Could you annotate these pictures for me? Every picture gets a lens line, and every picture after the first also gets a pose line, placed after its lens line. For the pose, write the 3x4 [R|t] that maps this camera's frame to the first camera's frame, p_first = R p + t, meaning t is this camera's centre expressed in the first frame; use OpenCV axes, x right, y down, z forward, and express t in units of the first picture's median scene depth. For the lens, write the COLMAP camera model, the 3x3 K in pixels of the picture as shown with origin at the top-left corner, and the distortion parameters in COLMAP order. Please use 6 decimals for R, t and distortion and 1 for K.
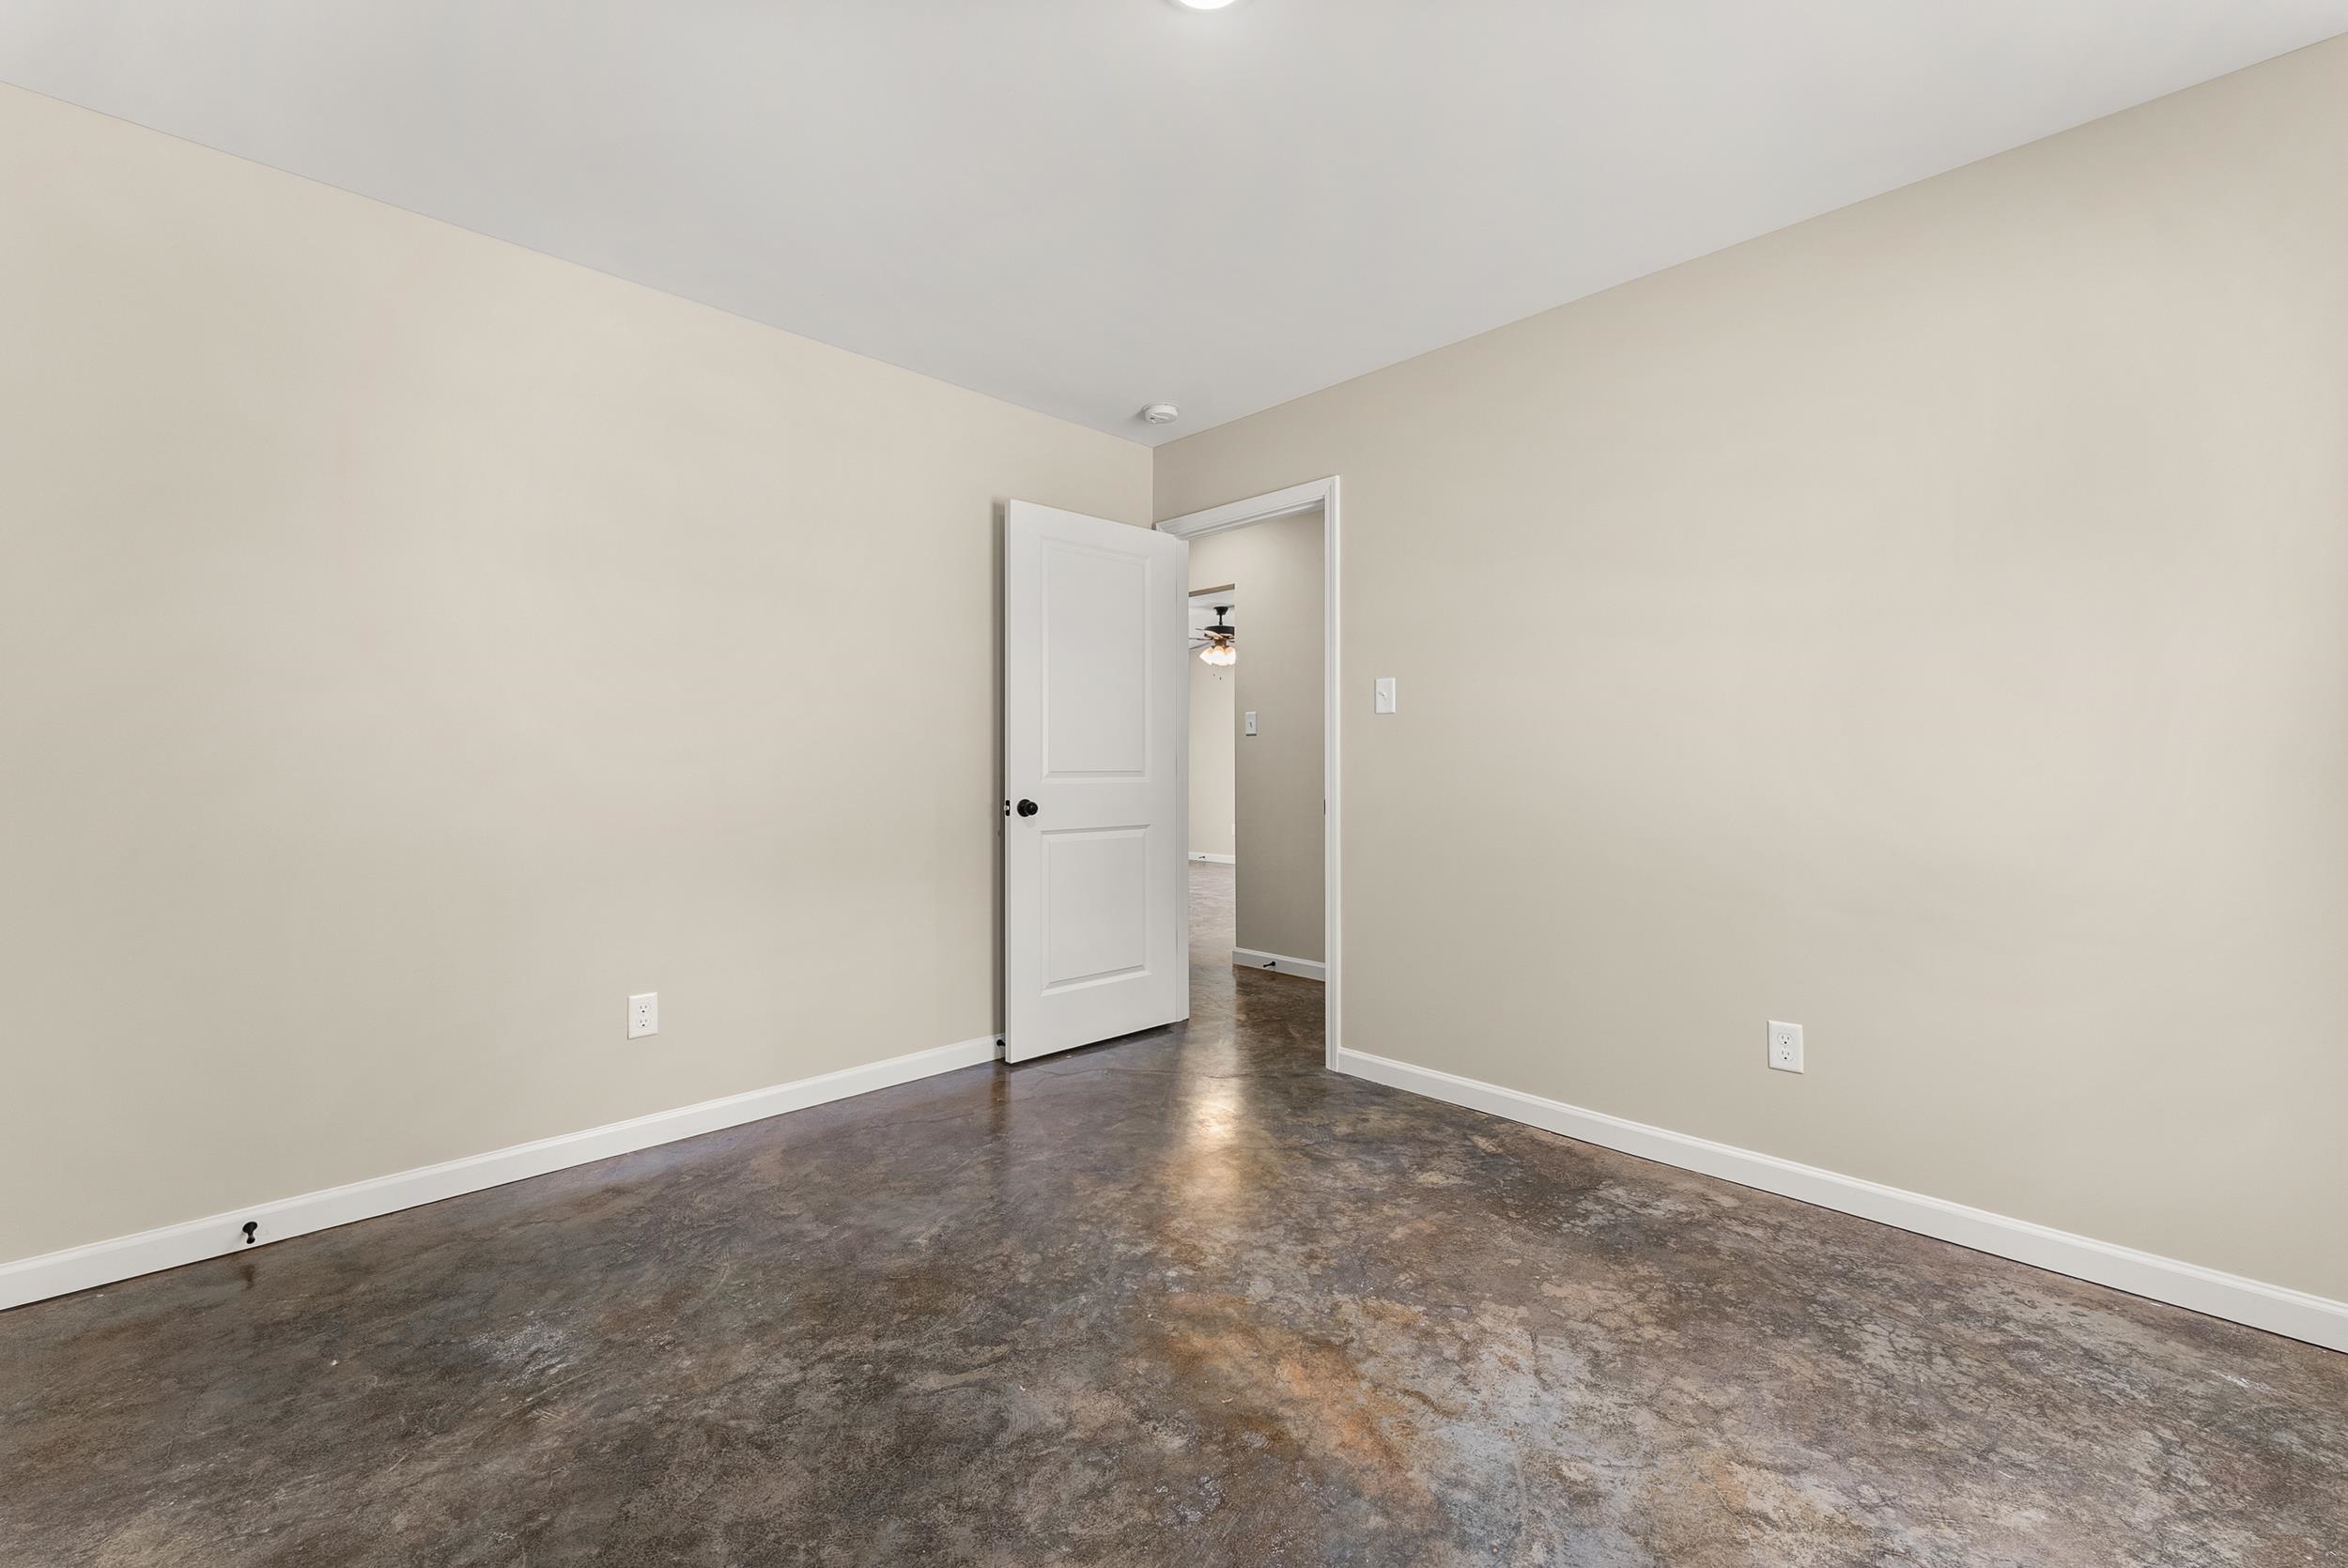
lens RADIAL K [[1042.5, 0, 1182.1], [0, 1042.5, 771.2], [0, 0, 1]] dist [0.001647, -0.000852]
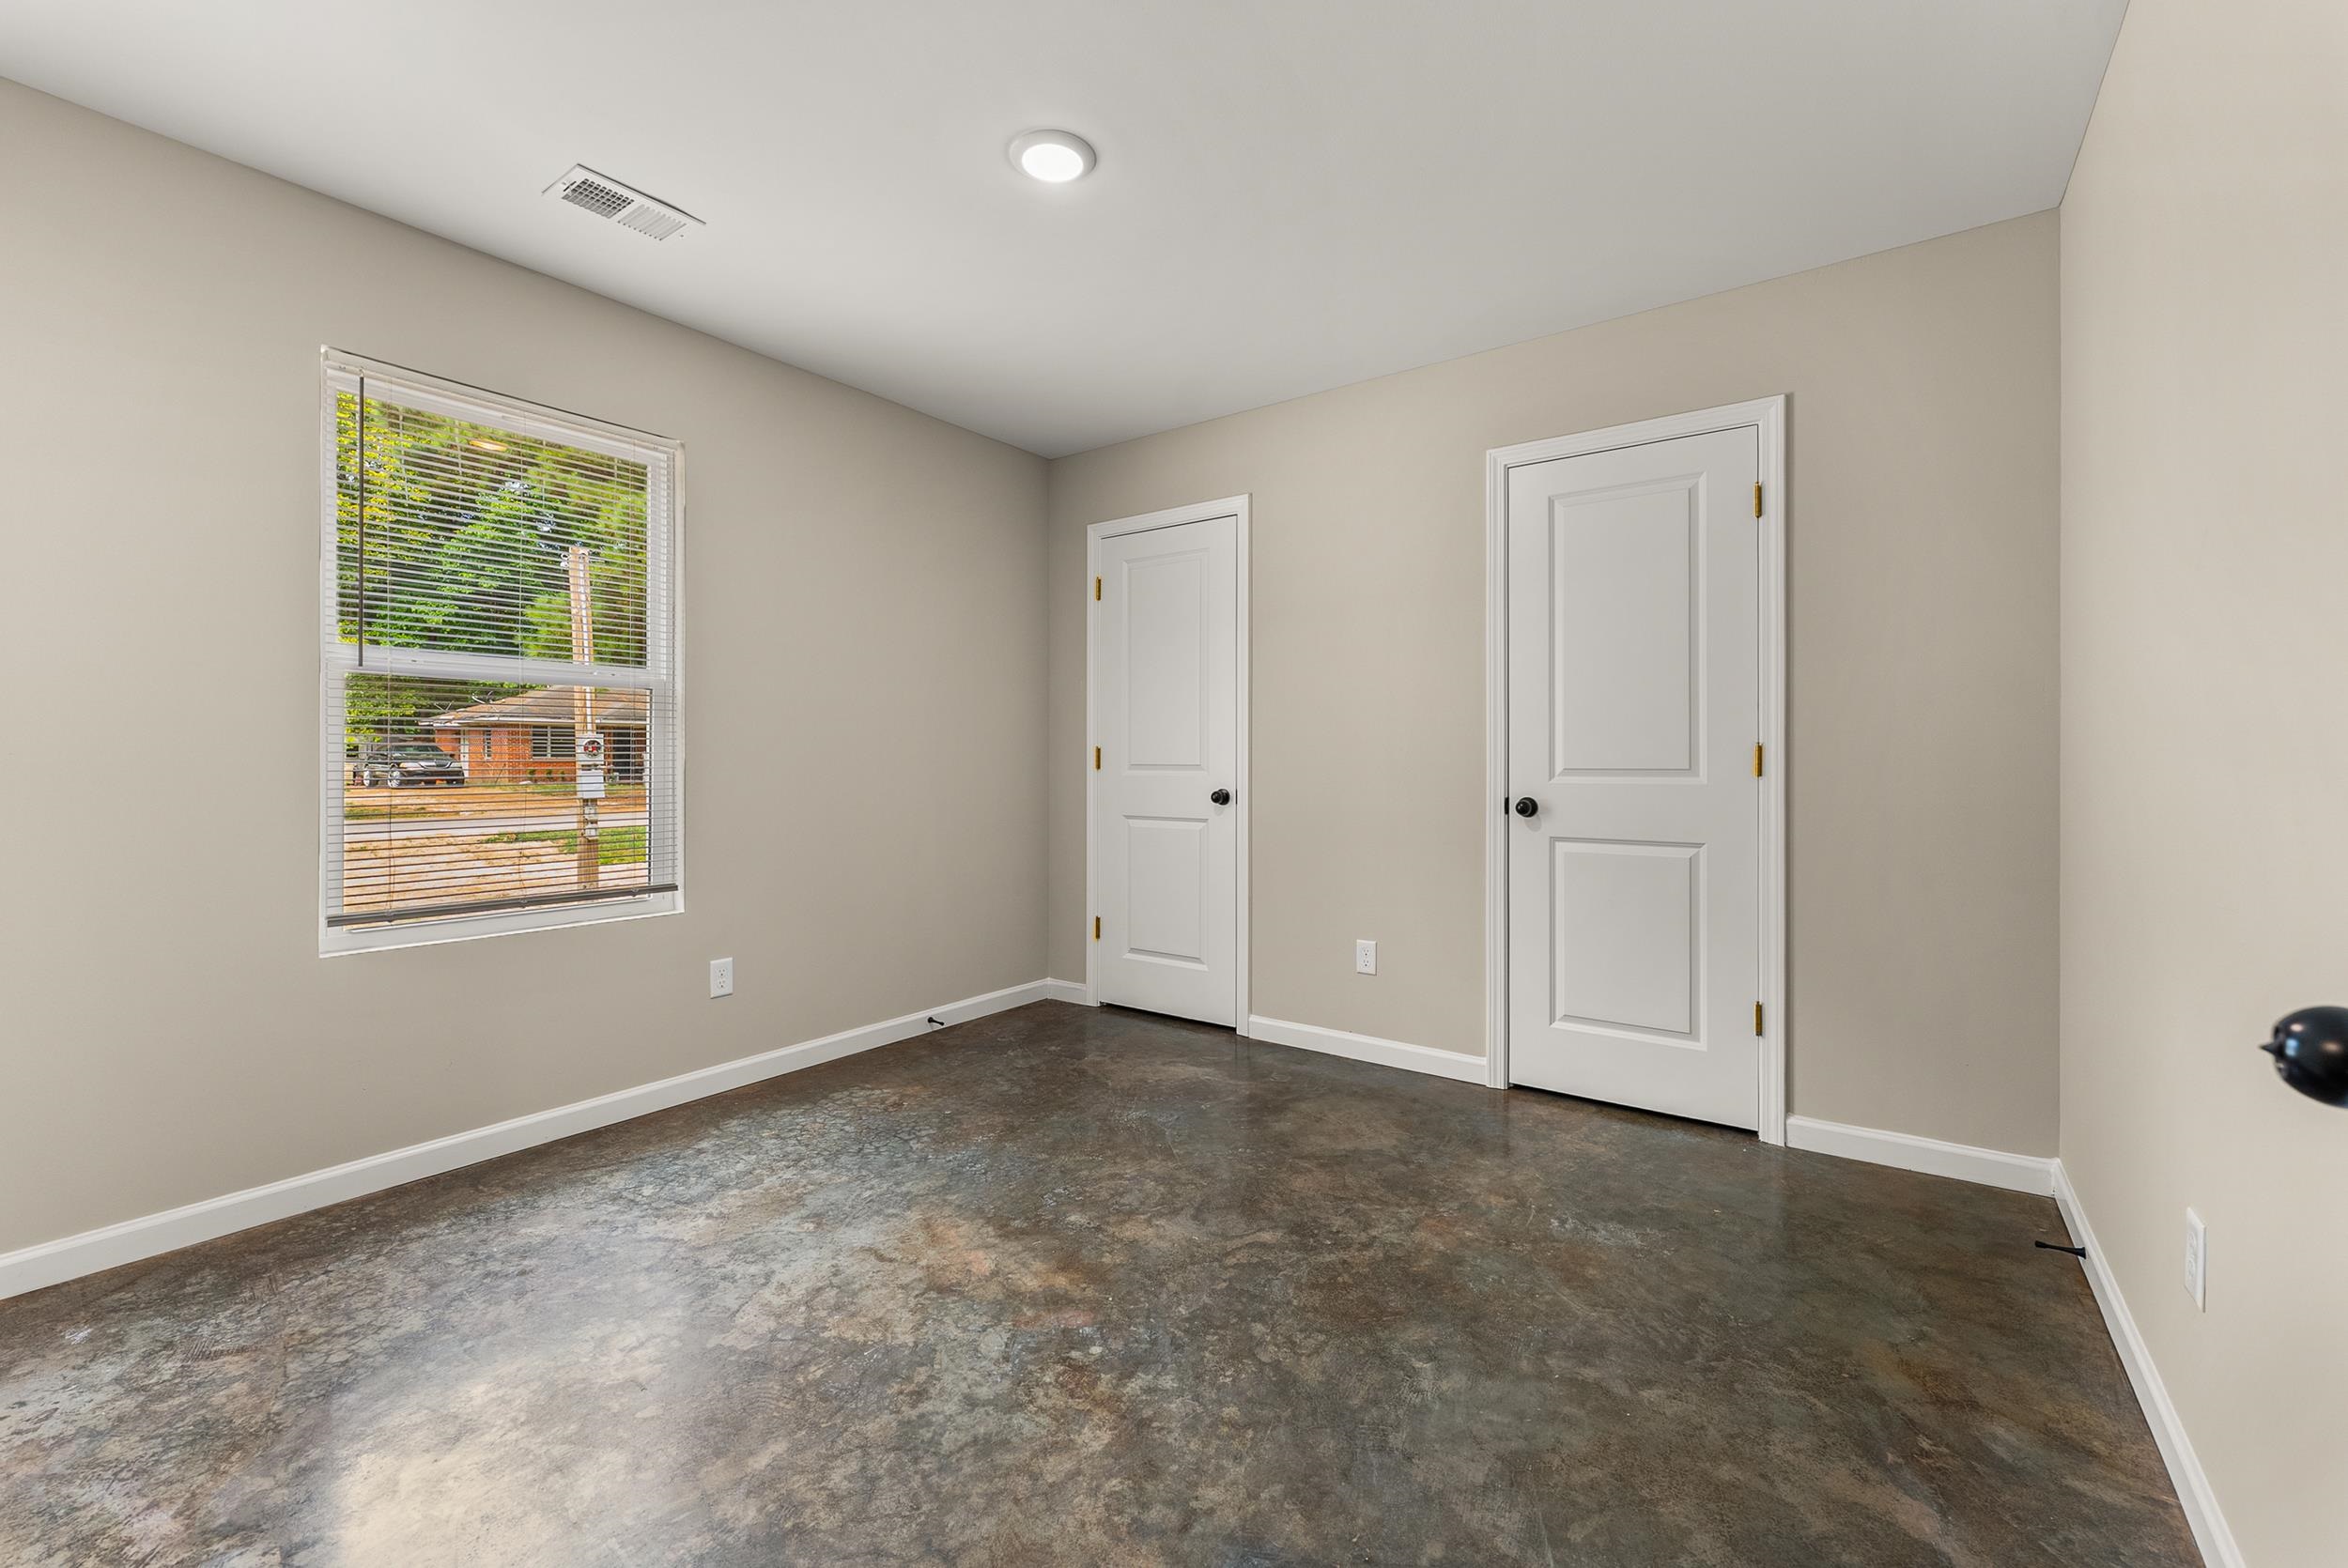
lens RADIAL K [[1042.5, 0, 1182.1], [0, 1042.5, 771.2], [0, 0, 1]] dist [0.001647, -0.000852]
pose [[-0.987789, 0.000995, -0.155797, 0.058749], [-0.001287, 0.999893, 0.014544, -0.008477], [0.155795, 0.014567, -0.987682, 2.046202]]
